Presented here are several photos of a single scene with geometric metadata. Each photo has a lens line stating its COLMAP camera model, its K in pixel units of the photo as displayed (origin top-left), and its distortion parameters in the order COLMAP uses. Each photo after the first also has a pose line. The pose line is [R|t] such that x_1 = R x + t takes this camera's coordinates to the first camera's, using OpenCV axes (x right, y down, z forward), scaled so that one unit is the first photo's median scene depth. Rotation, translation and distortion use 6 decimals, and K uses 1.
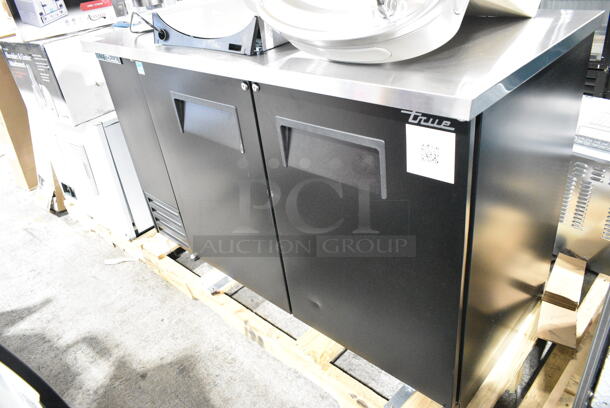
lens RADIAL K [[450.2, 0, 305.0], [0, 450.2, 204.0], [0, 0, 1]] dist [-0.000225, -0.000224]
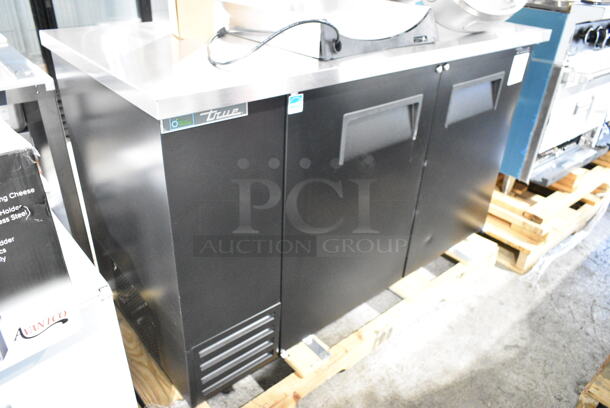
lens RADIAL K [[473.8, 0, 305.0], [0, 473.8, 204.0], [0, 0, 1]] dist [-0.003841, -0.005364]
pose [[0.105070, -0.420196, 0.901330, -0.998100], [0.439644, 0.832593, 0.336900, -0.389420], [-0.892005, 0.360866, 0.272217, 0.819136]]
